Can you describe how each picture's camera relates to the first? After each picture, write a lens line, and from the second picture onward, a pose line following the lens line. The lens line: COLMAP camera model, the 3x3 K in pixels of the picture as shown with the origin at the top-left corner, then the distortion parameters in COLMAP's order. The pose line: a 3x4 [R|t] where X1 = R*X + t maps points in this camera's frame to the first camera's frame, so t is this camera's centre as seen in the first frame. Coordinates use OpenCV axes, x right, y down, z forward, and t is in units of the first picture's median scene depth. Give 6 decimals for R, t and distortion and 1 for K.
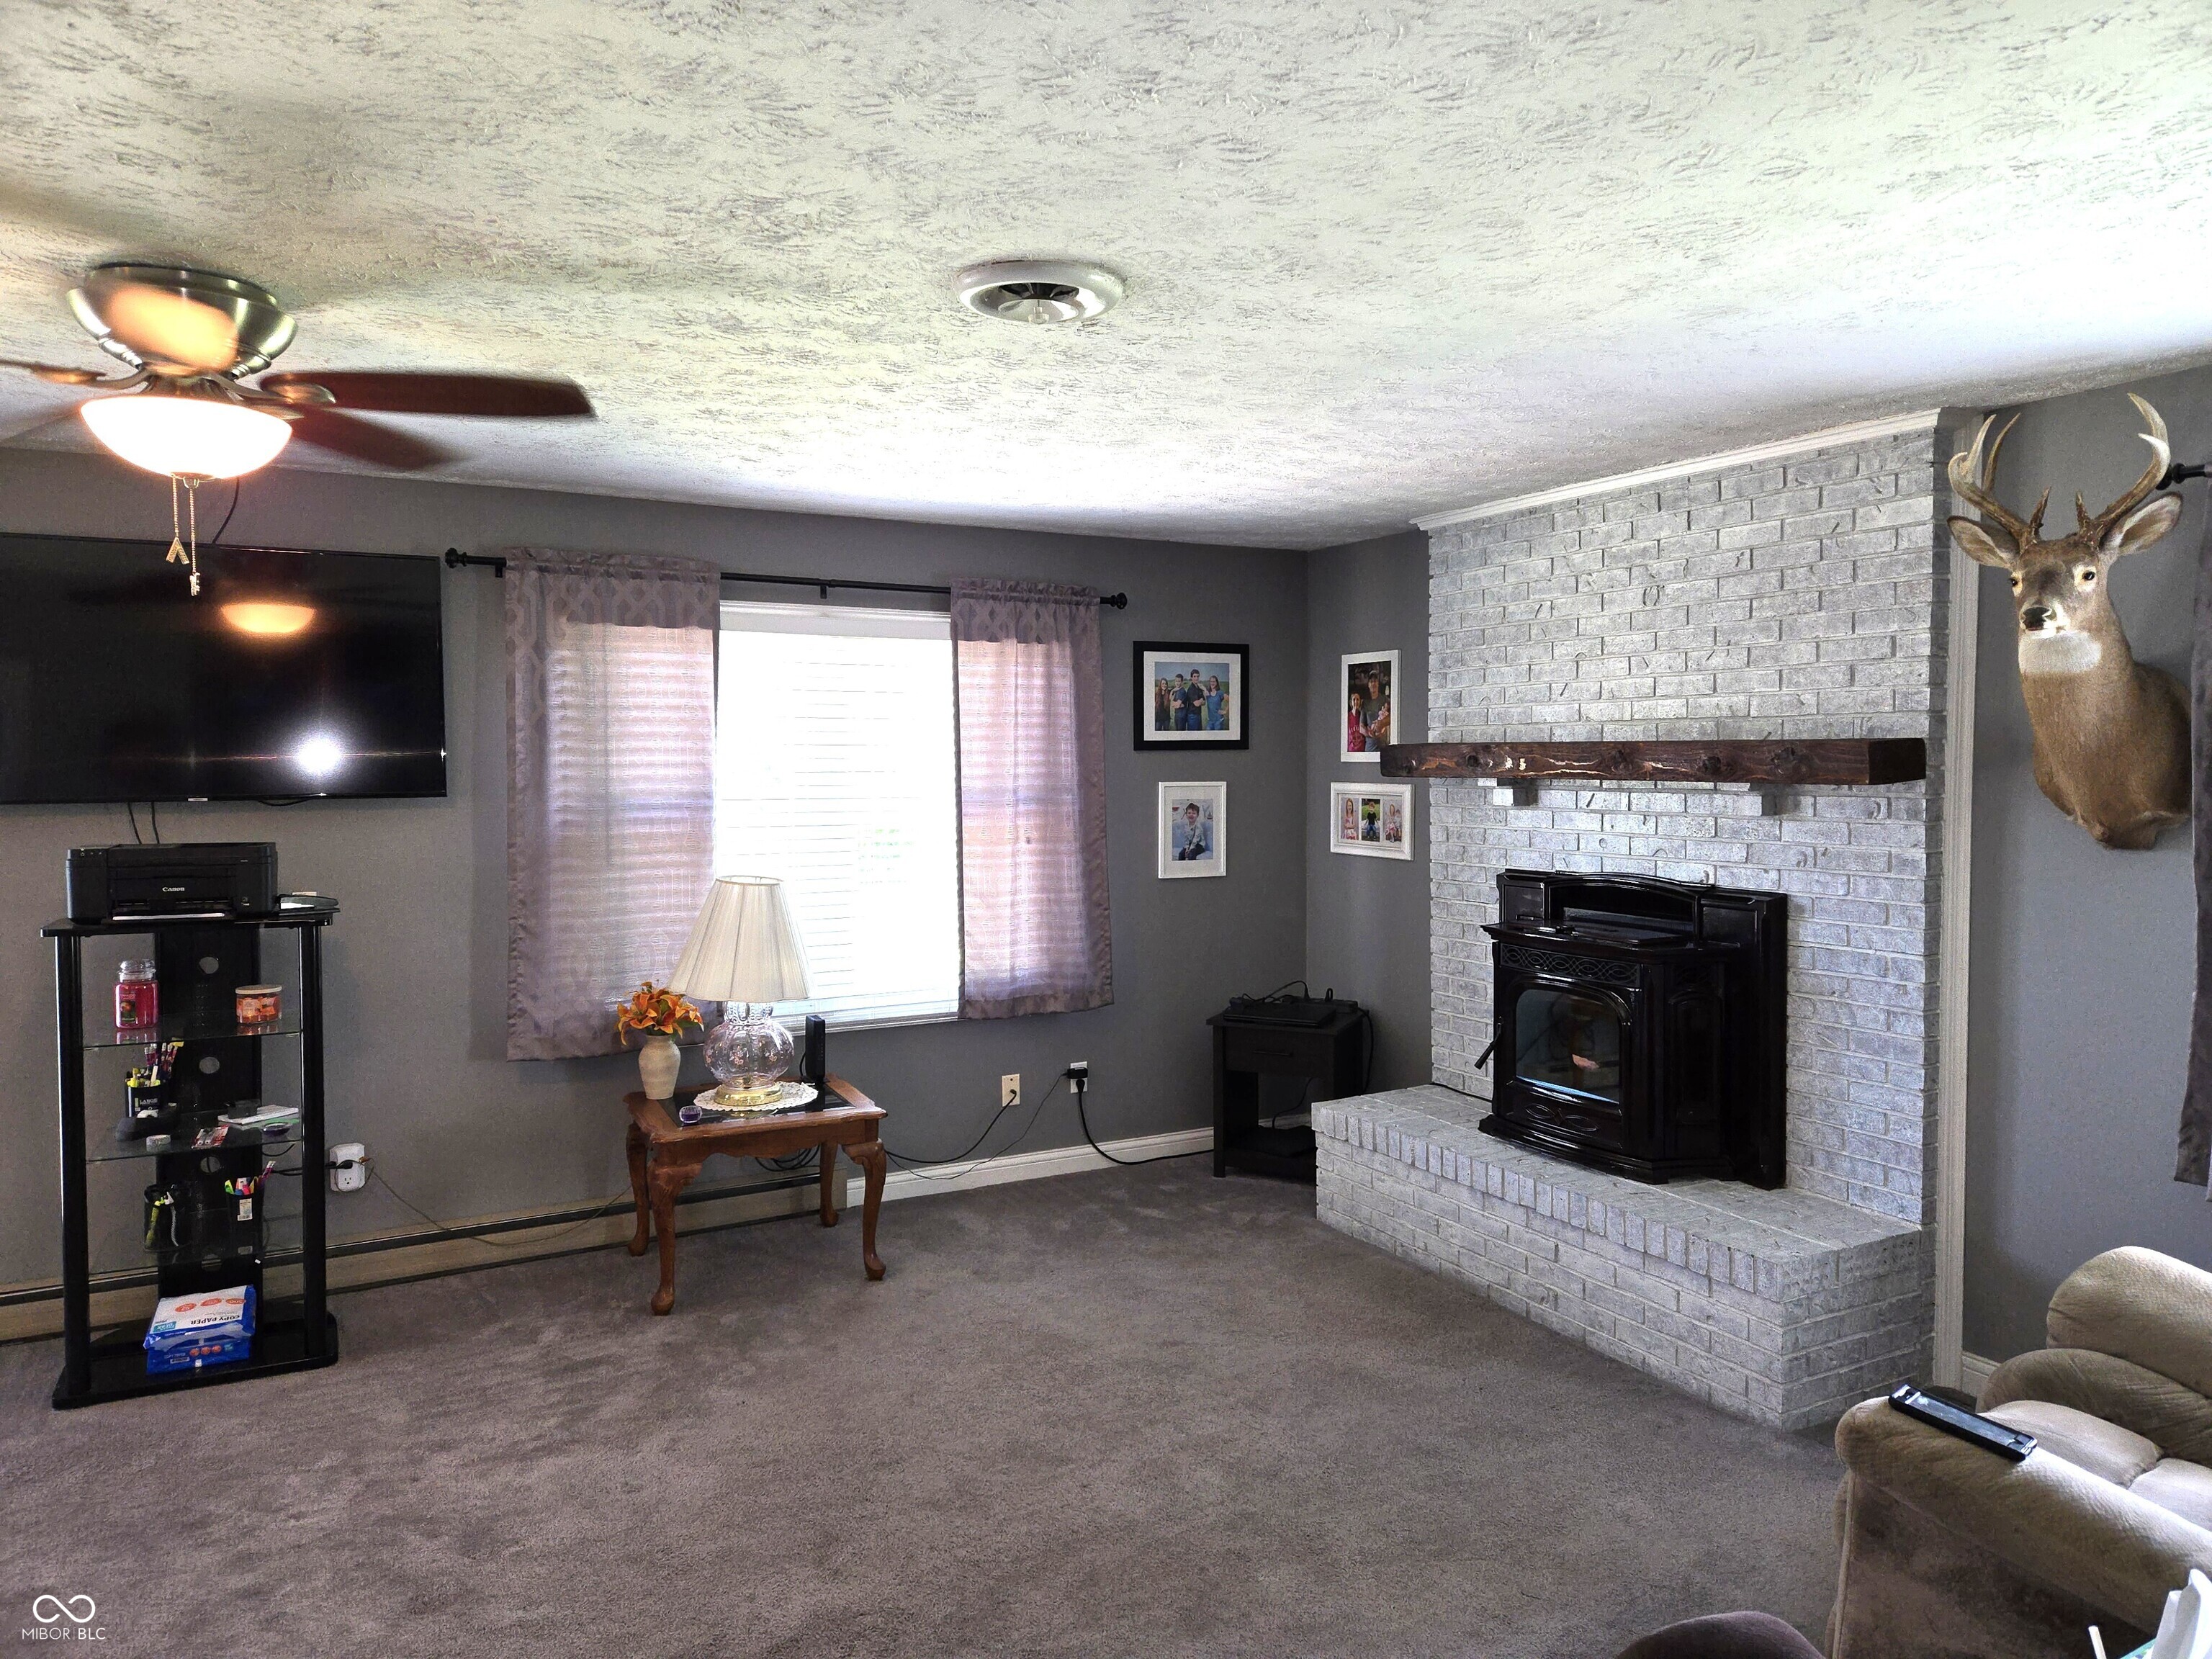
lens RADIAL K [[1547.4, 0, 1098.2], [0, 1547.4, 823.4], [0, 0, 1]] dist [0.066790, -0.057568]
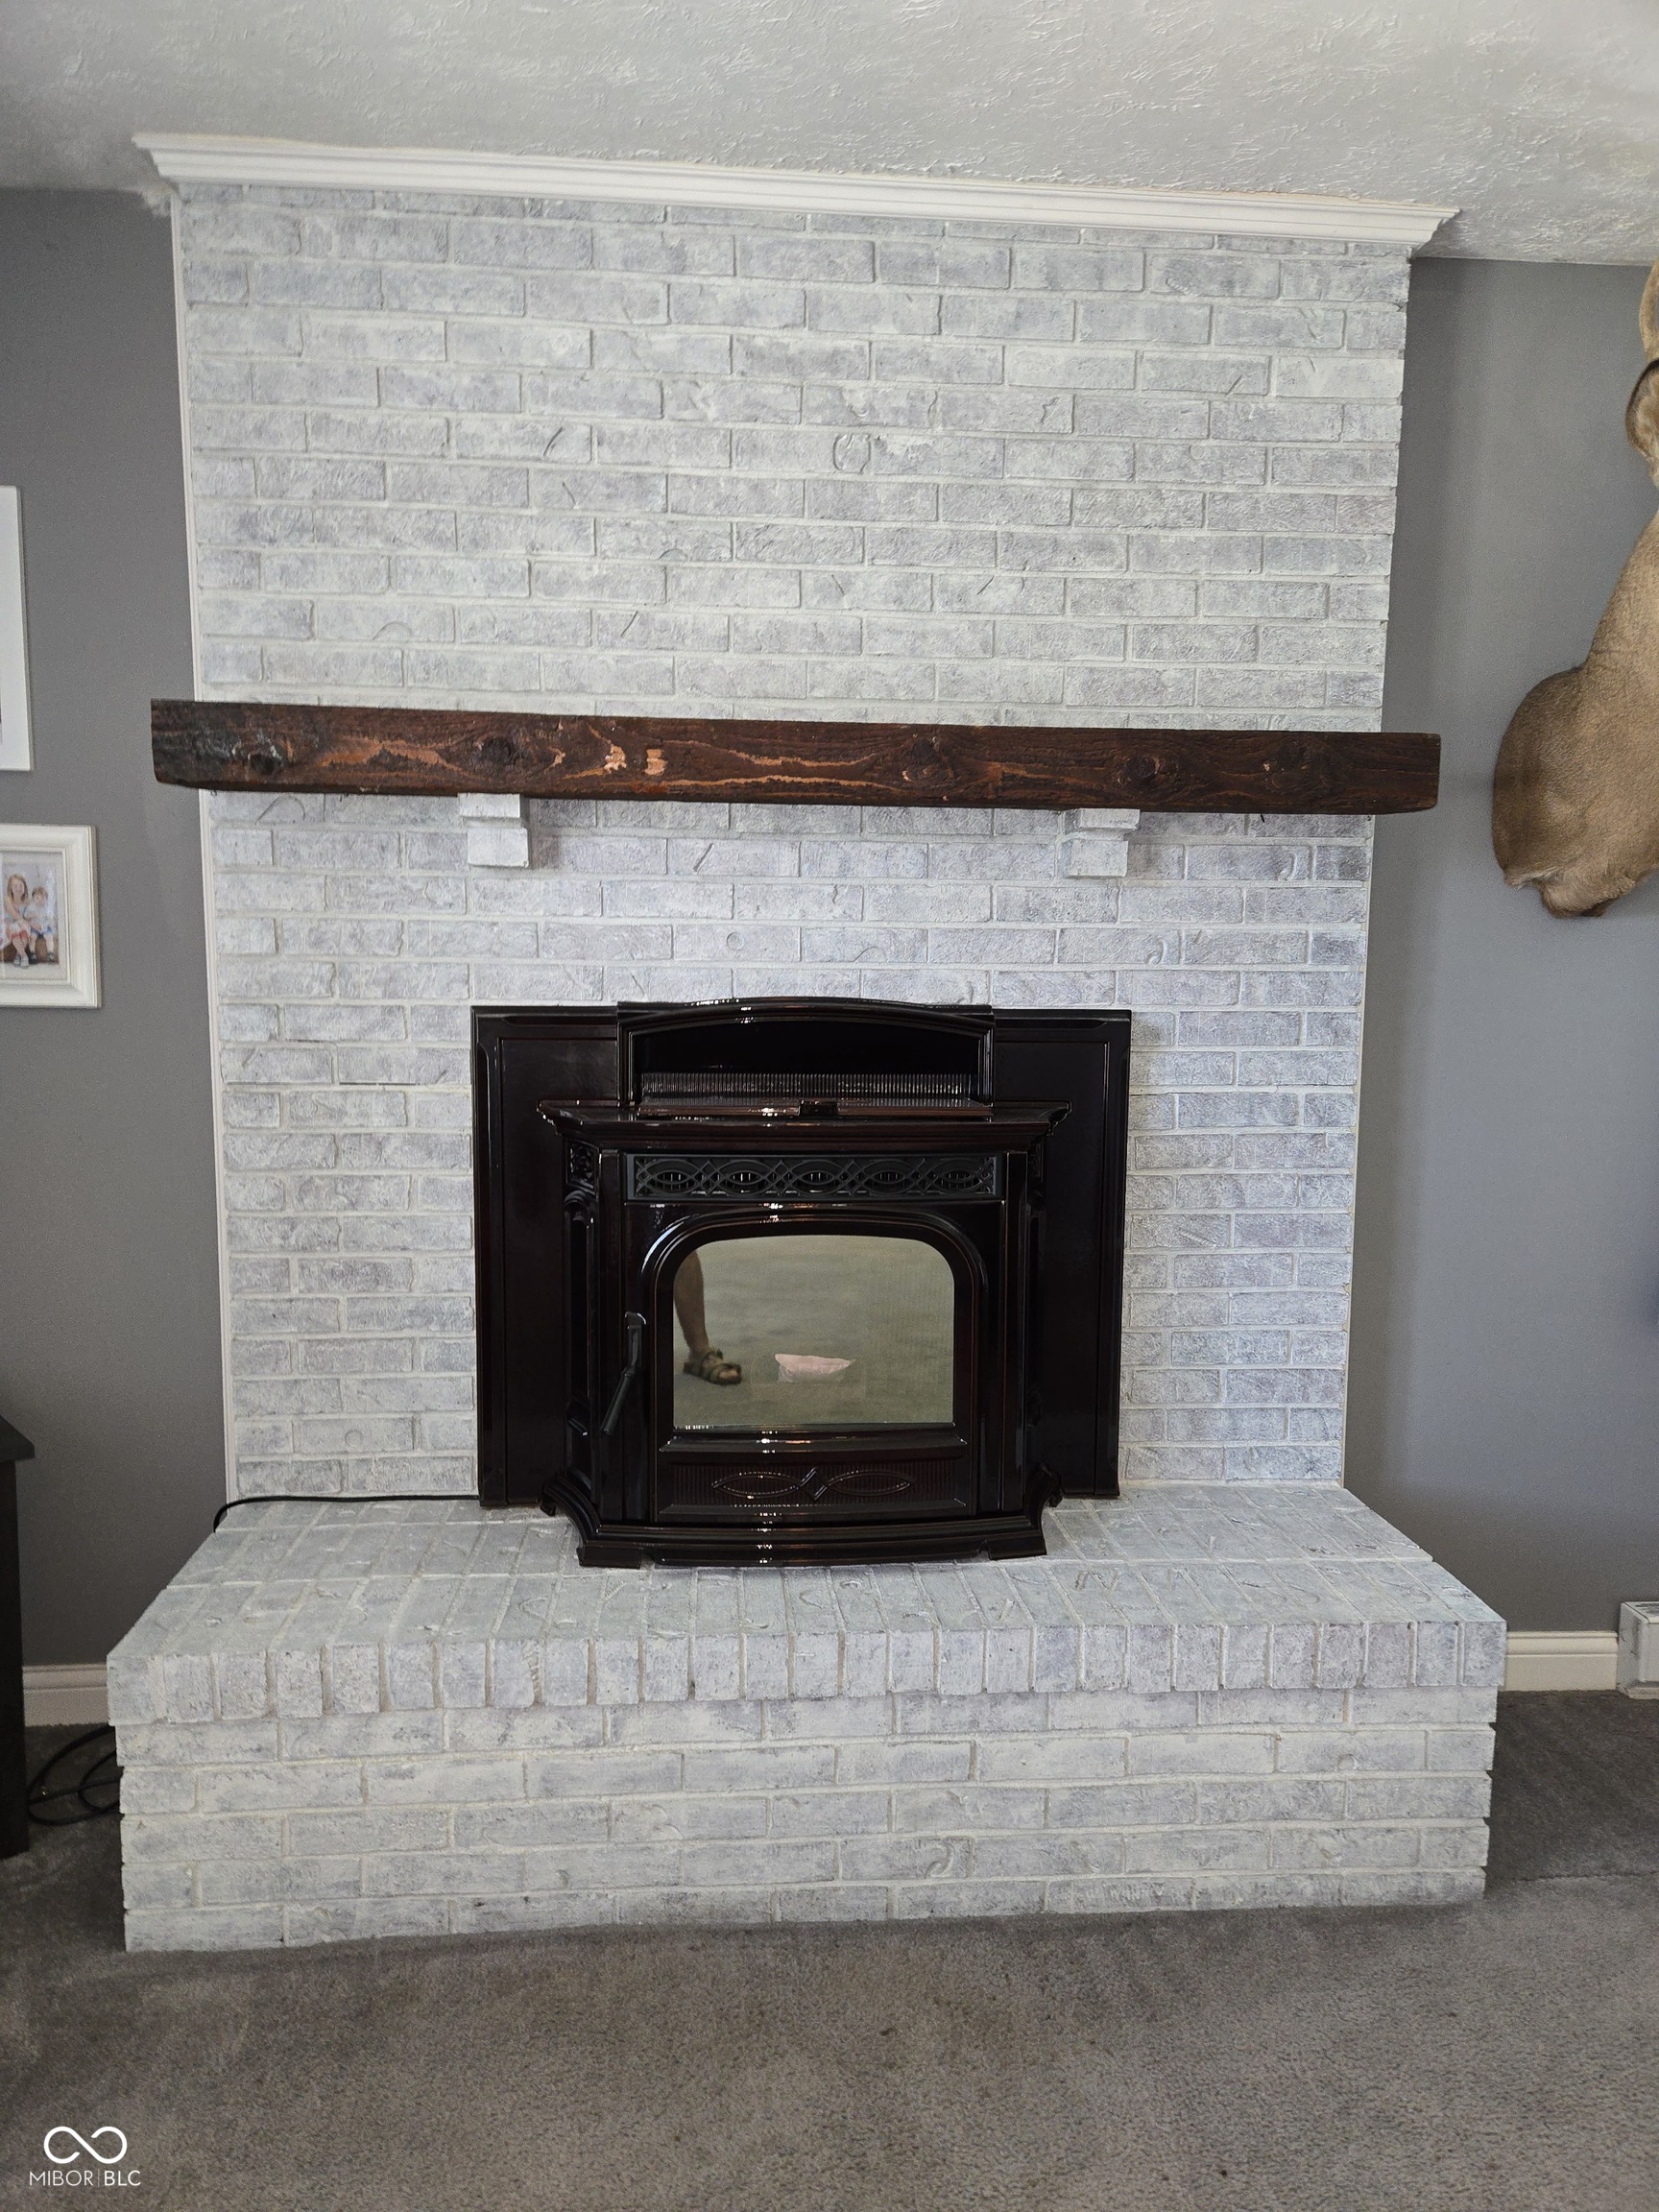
lens RADIAL K [[1547.4, 0, 947.0], [0, 1547.4, 1130.2], [0, 0, 1]] dist [0.066790, -0.057568]
pose [[0.395166, -0.094230, 0.913764, -0.137750], [0.032842, 0.995538, 0.088460, 0.035761], [-0.918023, -0.004947, 0.396497, 0.822889]]
